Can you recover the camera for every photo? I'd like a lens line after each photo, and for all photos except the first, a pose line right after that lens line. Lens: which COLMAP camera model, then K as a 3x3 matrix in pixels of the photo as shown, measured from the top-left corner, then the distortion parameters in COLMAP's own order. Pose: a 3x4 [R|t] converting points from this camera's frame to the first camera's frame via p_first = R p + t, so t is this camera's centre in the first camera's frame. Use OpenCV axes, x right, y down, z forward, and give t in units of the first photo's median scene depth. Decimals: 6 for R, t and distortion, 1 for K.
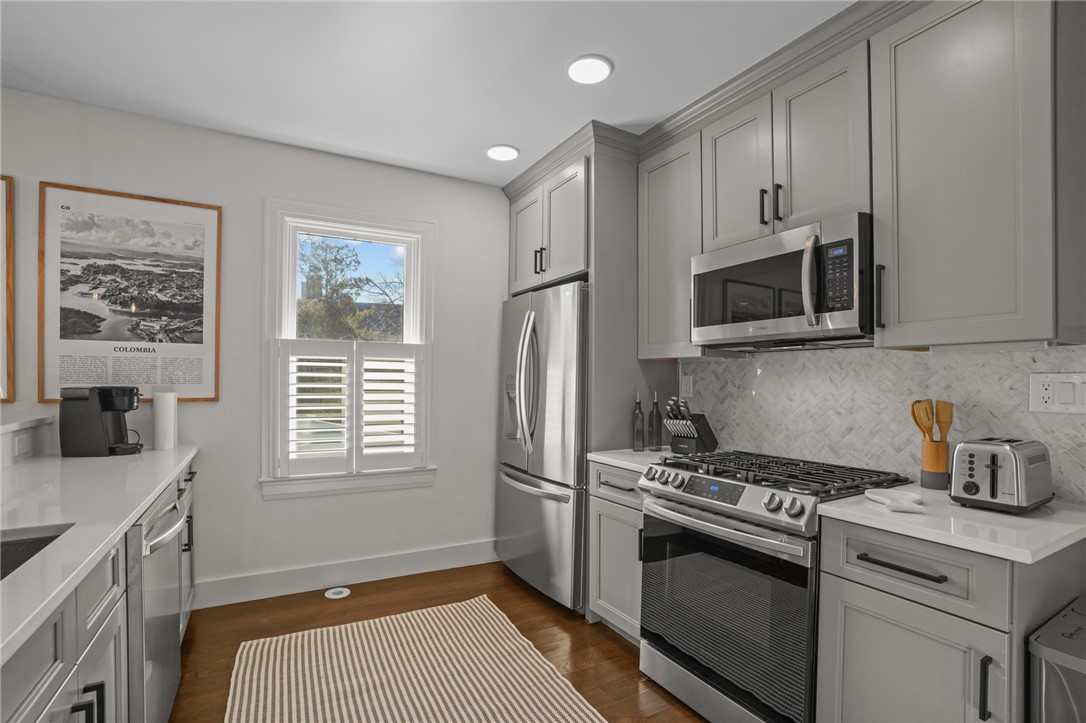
lens RADIAL K [[493.9, 0, 535.0], [0, 493.9, 375.3], [0, 0, 1]] dist [-0.025957, 0.005629]
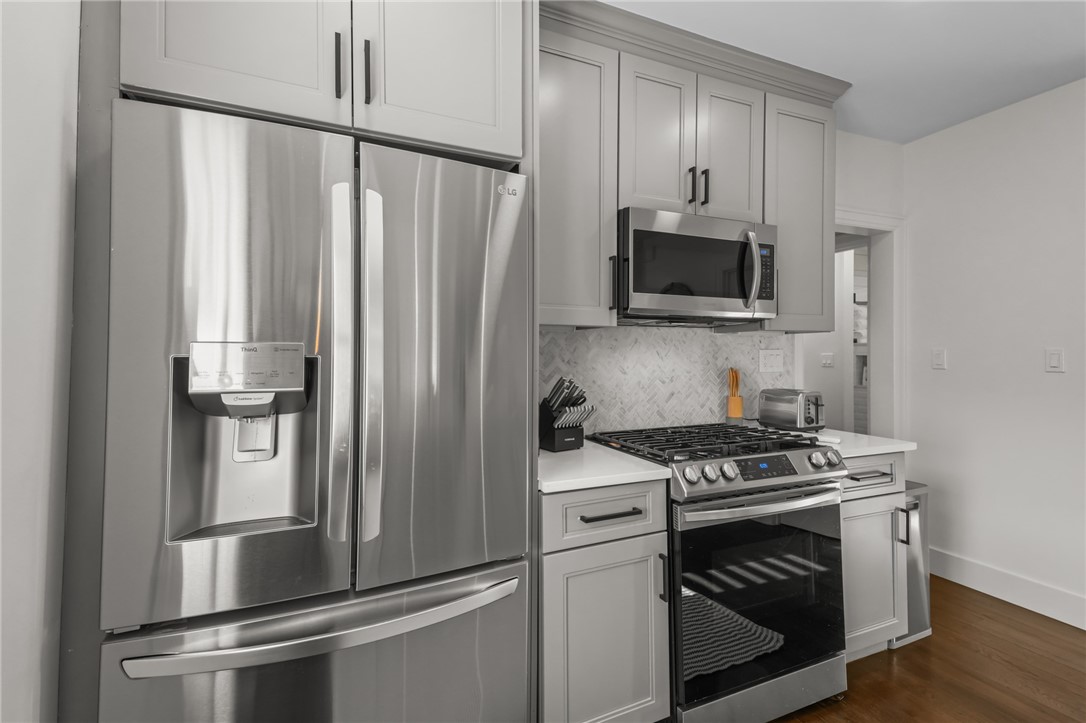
lens RADIAL K [[493.9, 0, 545.1], [0, 493.9, 358.8], [0, 0, 1]] dist [-0.025957, 0.005629]
pose [[0.102936, -0.022333, 0.994437, -0.500844], [-0.011149, 0.999659, 0.023604, -0.002324], [-0.994625, -0.013516, 0.102652, 1.026534]]
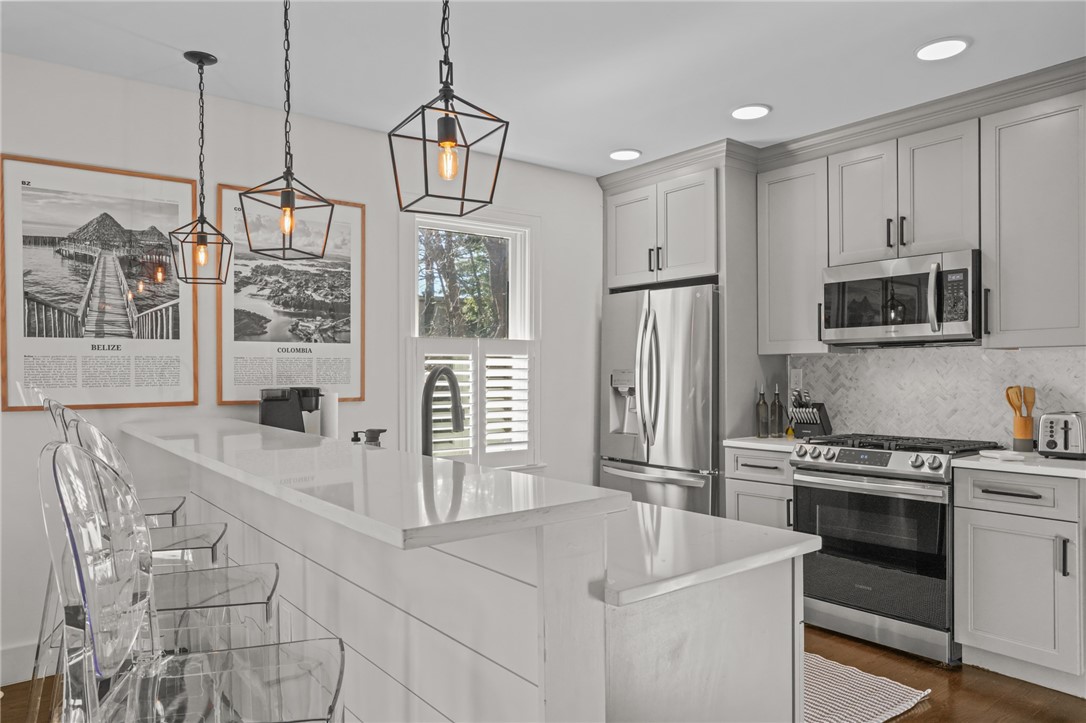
lens RADIAL K [[723.9, 0, 534.8], [0, 723.9, 370.6], [0, 0, 1]] dist [0.025338, 0.001786]
pose [[0.988176, -0.012727, 0.152798, -0.606897], [0.011715, 0.999903, 0.007521, -0.017459], [-0.152879, -0.005642, 0.988229, -0.589718]]
